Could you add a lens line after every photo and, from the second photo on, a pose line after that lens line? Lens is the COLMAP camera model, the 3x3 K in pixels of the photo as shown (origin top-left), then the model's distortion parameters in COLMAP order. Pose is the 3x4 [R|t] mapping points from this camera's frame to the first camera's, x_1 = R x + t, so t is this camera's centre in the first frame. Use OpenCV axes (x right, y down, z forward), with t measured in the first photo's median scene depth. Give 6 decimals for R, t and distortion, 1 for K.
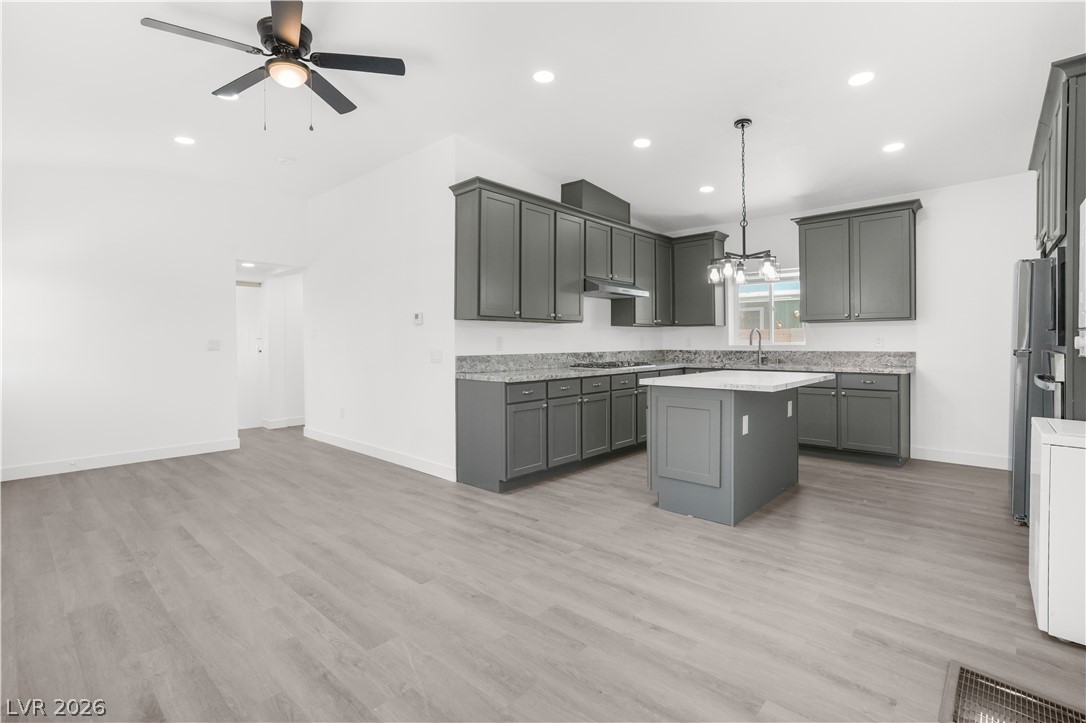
lens RADIAL K [[509.2, 0, 540.8], [0, 509.2, 345.4], [0, 0, 1]] dist [-0.033351, 0.023539]
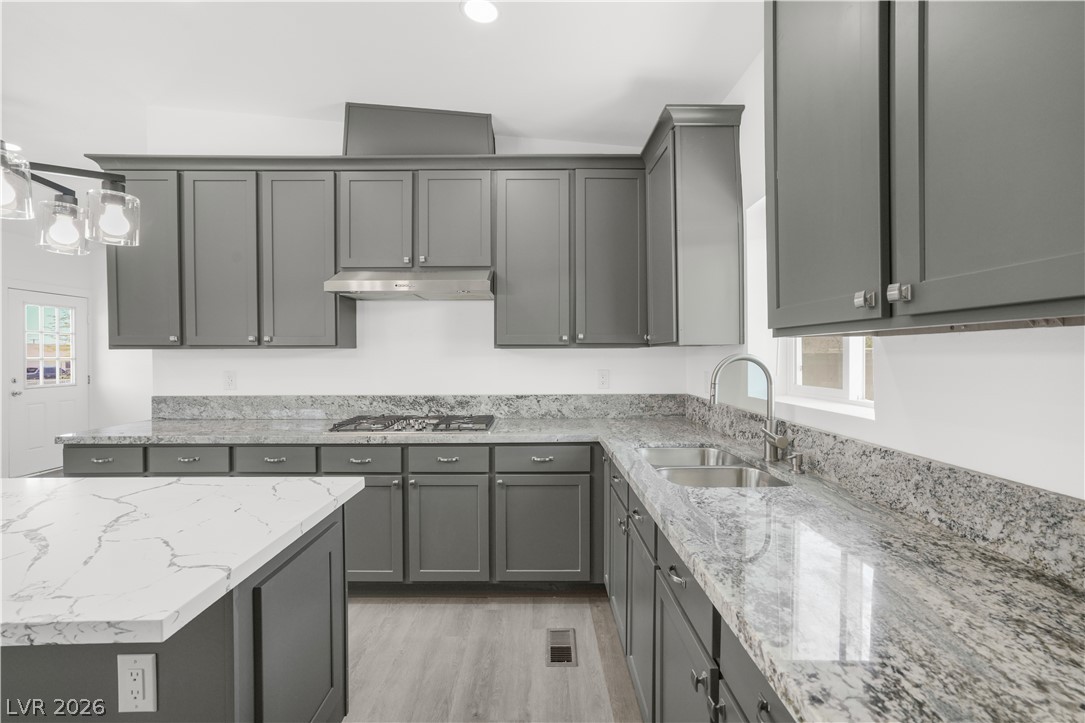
lens RADIAL K [[497.0, 0, 542.3], [0, 497.0, 358.6], [0, 0, 1]] dist [-0.034900, 0.021895]
pose [[0.680533, 0.009850, -0.732651, 0.712758], [-0.003386, 0.999941, 0.010299, -0.041776], [0.732709, -0.004528, 0.680527, 0.845768]]
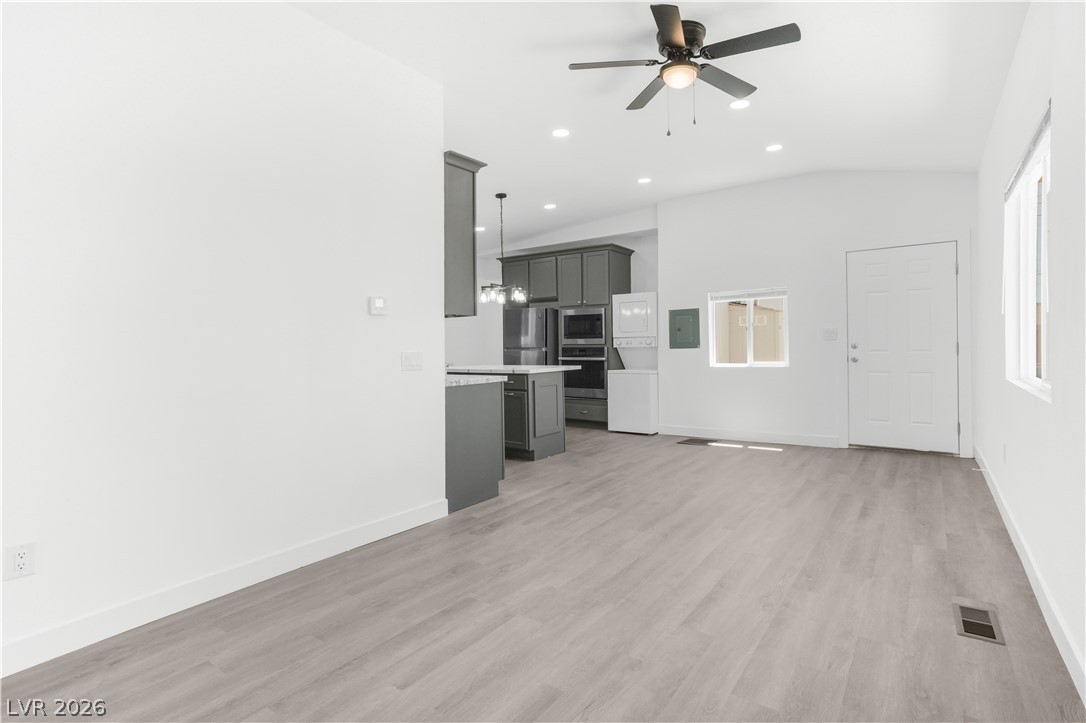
lens RADIAL K [[525.8, 0, 545.3], [0, 525.8, 350.1], [0, 0, 1]] dist [-0.042081, 0.033226]
pose [[-0.111309, -0.001794, 0.993784, -0.927917], [0.024323, 0.999694, 0.004529, 0.005974], [-0.993488, 0.024676, -0.111232, 0.853155]]
